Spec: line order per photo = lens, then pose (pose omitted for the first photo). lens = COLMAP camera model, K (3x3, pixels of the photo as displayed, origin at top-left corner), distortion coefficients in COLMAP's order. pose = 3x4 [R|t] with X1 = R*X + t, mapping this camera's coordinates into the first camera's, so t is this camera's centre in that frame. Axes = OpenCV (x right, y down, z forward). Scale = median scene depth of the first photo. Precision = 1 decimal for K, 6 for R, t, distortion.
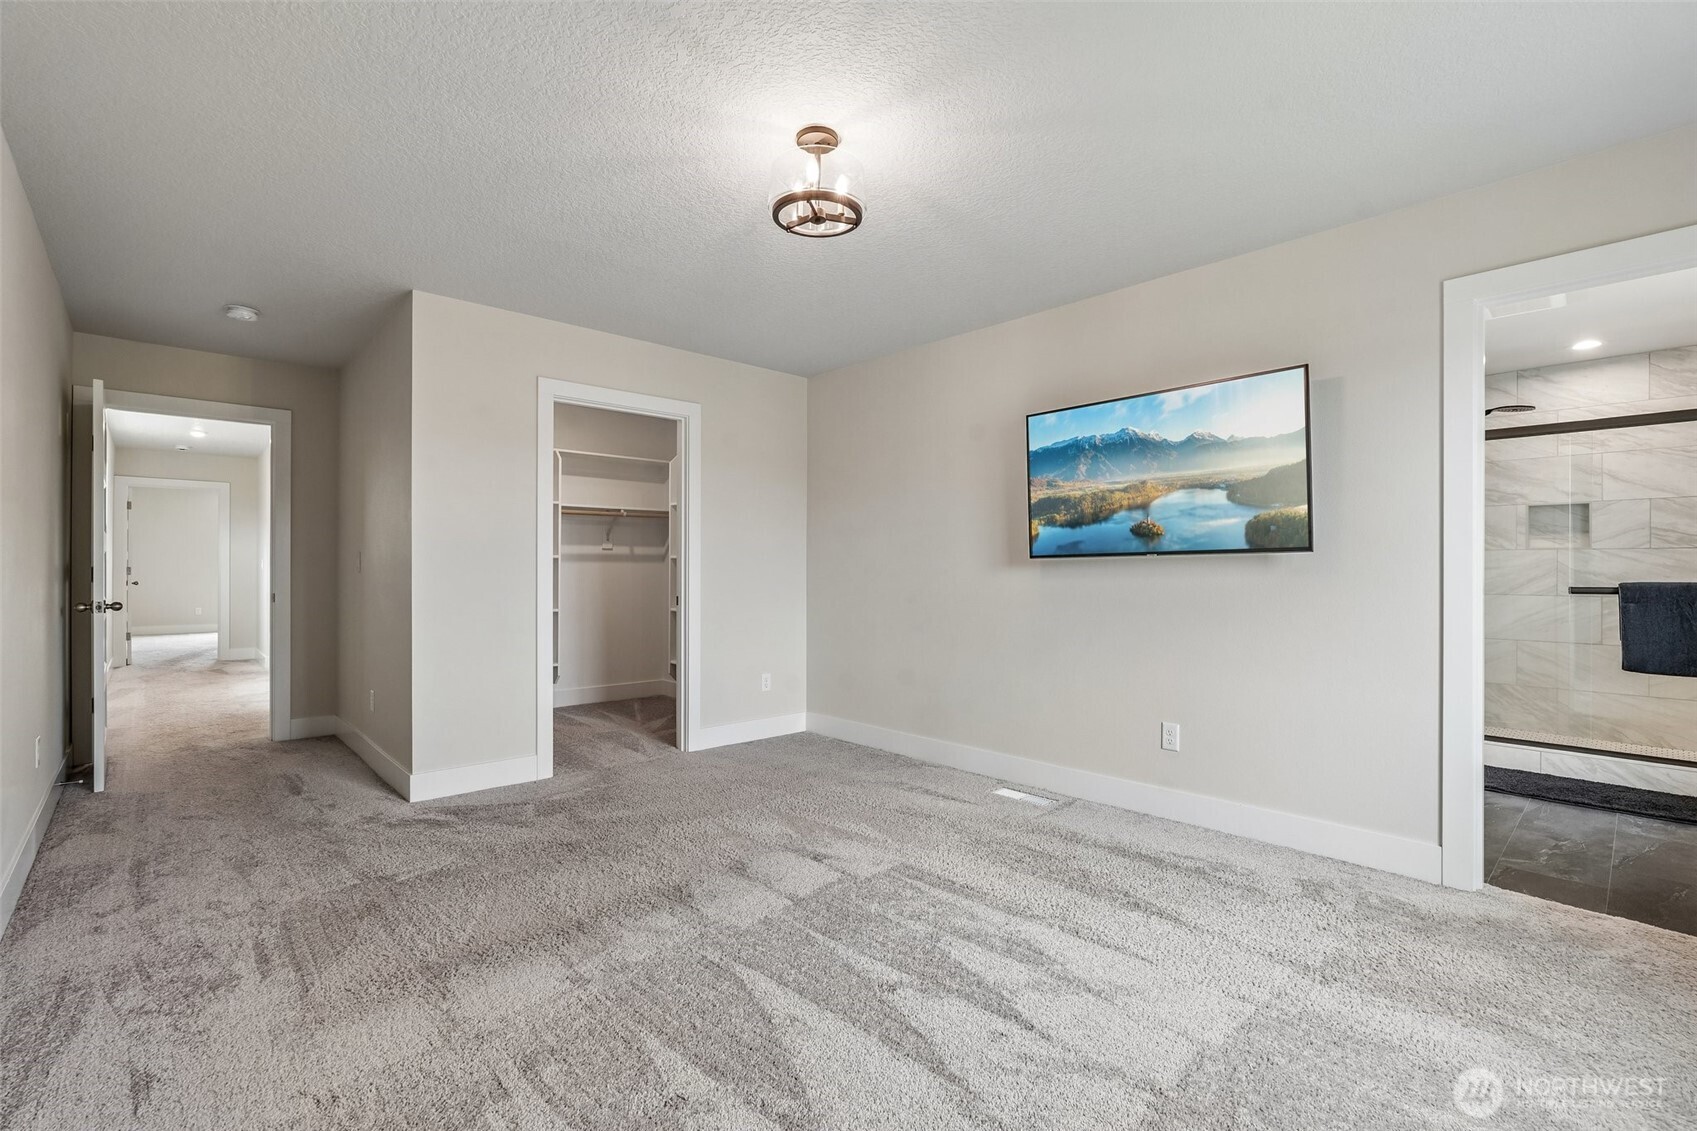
lens RADIAL K [[767.1, 0, 847.8], [0, 767.1, 561.8], [0, 0, 1]] dist [0.000340, 0.003331]
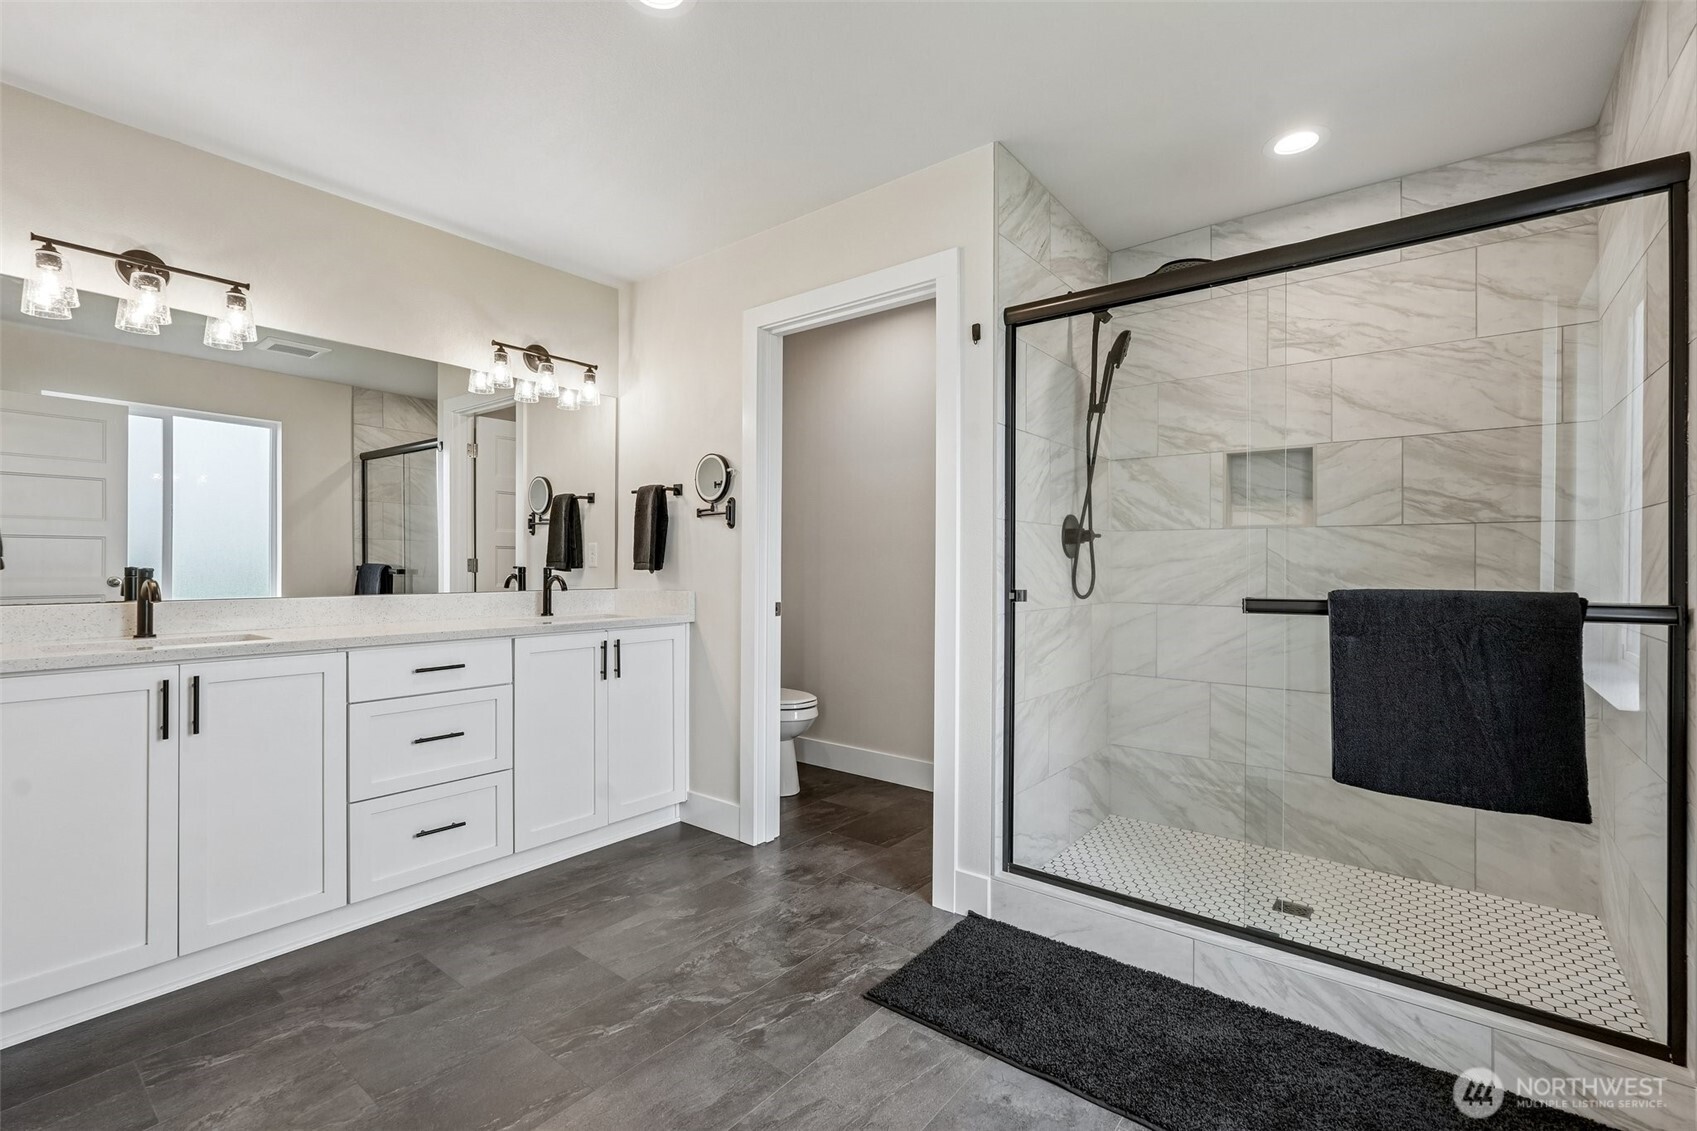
lens RADIAL K [[767.1, 0, 847.8], [0, 767.1, 561.8], [0, 0, 1]] dist [0.000340, 0.003331]
pose [[0.988310, -0.000137, 0.152457, 0.545575], [-0.000573, 0.999989, 0.004609, 0.007207], [-0.152456, -0.004643, 0.988299, 0.497624]]
